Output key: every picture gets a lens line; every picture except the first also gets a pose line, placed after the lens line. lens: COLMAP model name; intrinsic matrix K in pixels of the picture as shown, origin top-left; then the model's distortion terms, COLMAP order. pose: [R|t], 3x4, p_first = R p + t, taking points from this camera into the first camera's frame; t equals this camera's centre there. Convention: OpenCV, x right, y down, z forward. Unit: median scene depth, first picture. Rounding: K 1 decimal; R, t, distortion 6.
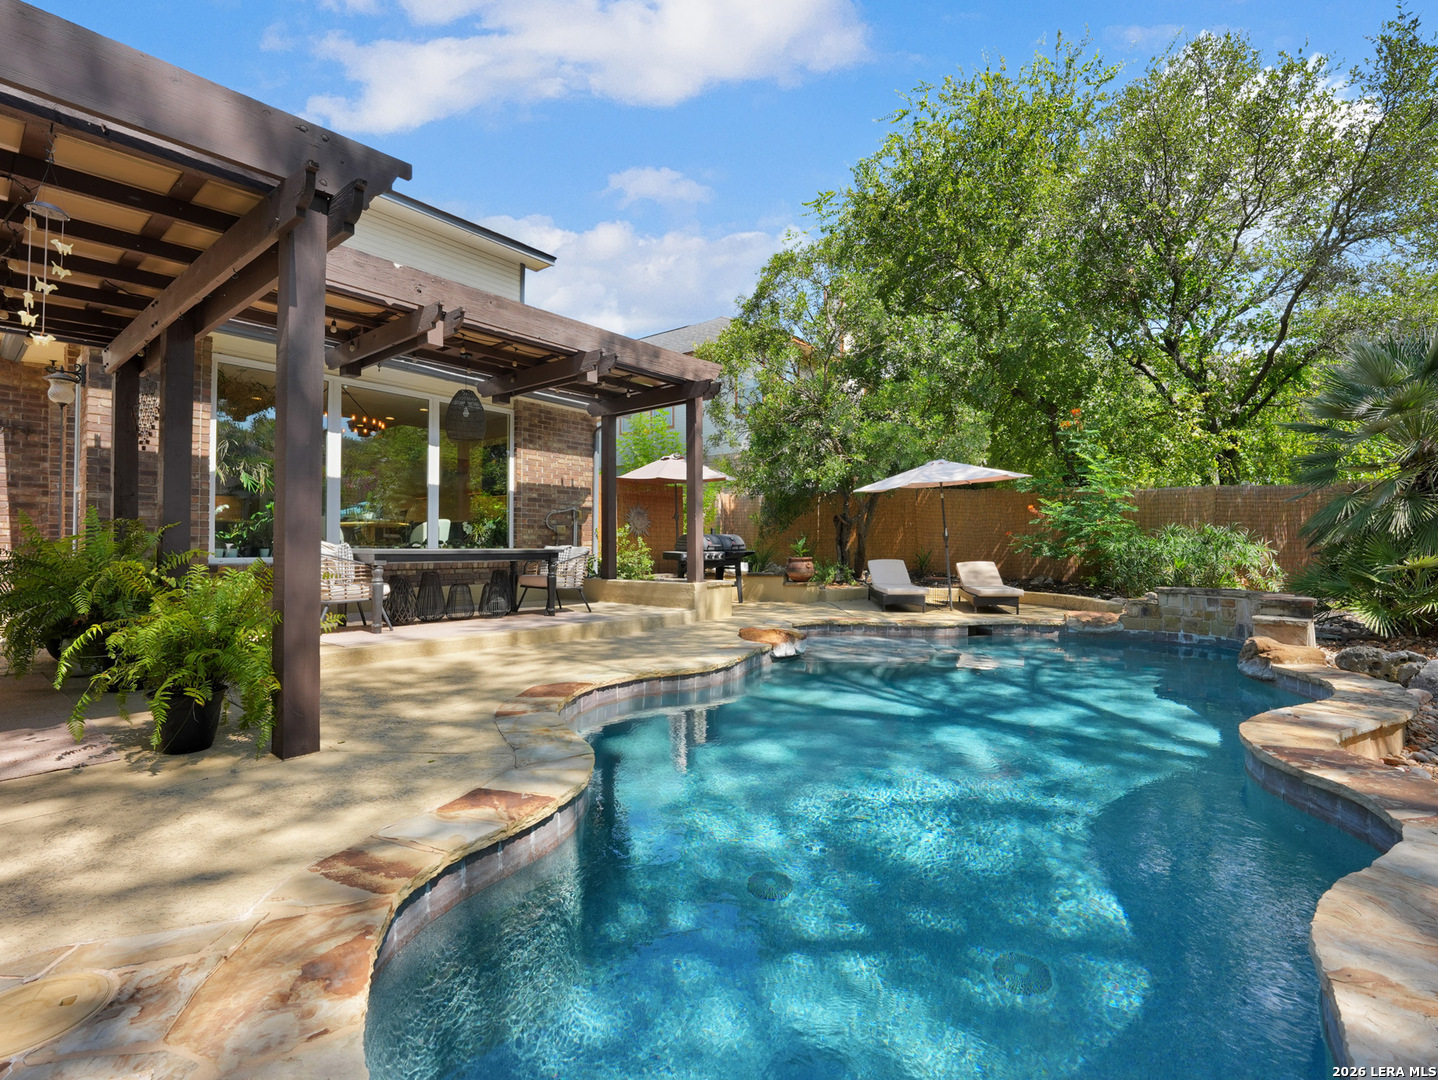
lens RADIAL K [[669.7, 0, 719.0], [0, 669.7, 540.0], [0, 0, 1]] dist [-0.021774, -0.000058]
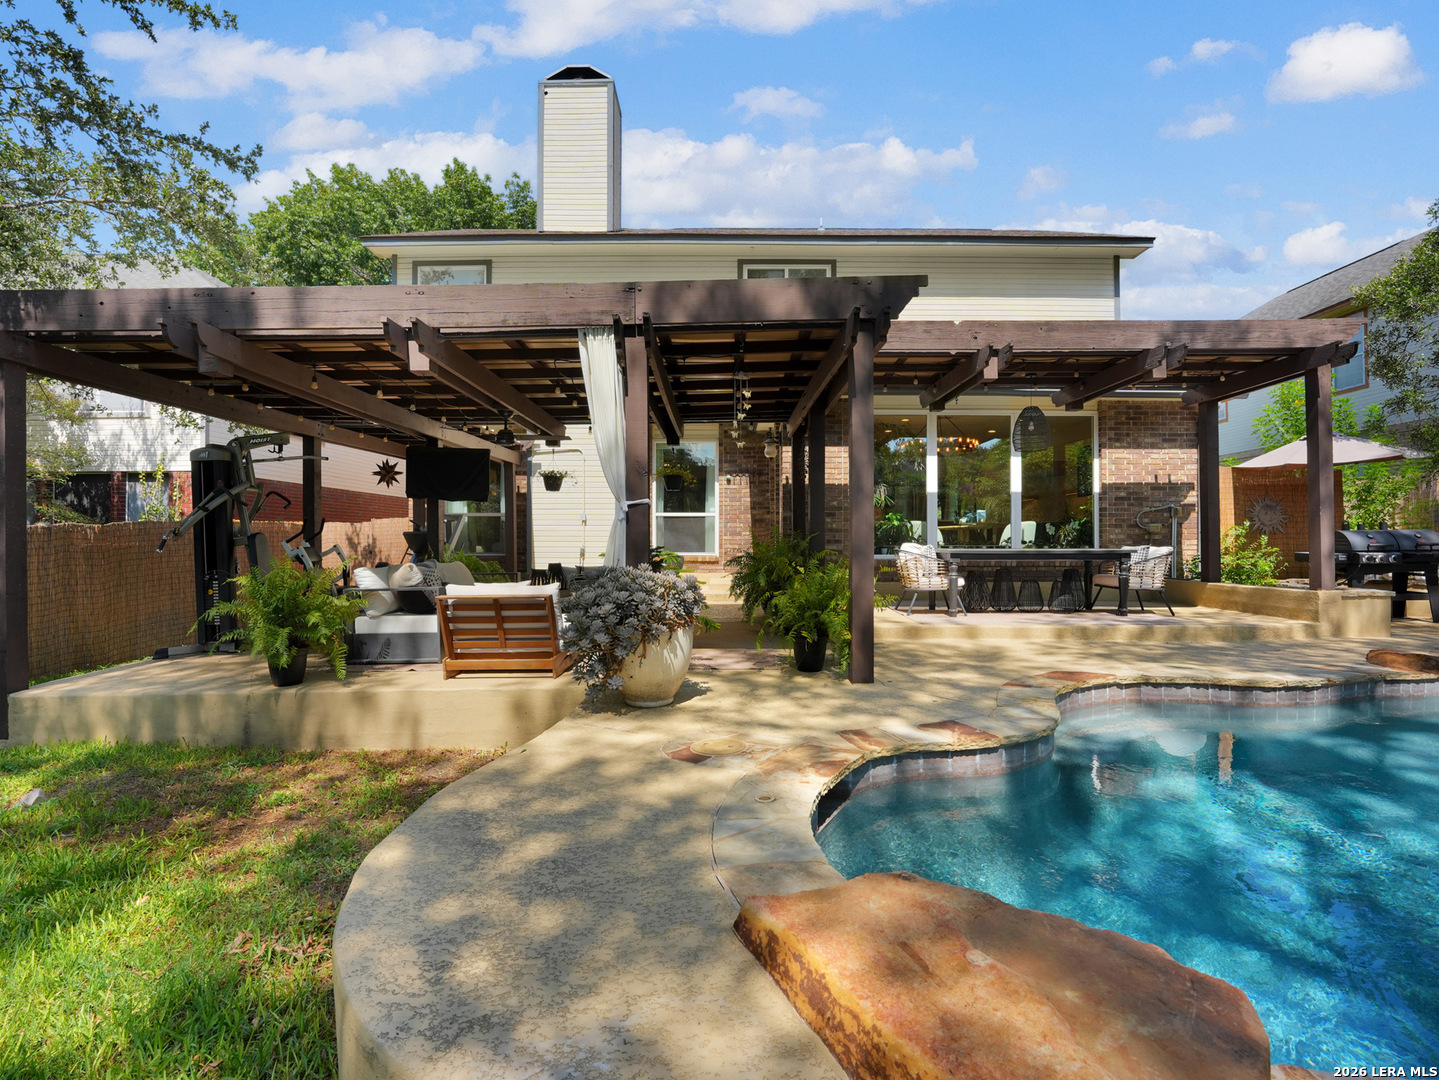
lens RADIAL K [[667.8, 0, 719.5], [0, 667.8, 540.0], [0, 0, 1]] dist [-0.023481, -0.000233]
pose [[0.622075, -0.004763, -0.782944, 0.139218], [0.008426, 0.999964, 0.000612, -0.005947], [0.782913, -0.006978, 0.622092, -0.084036]]
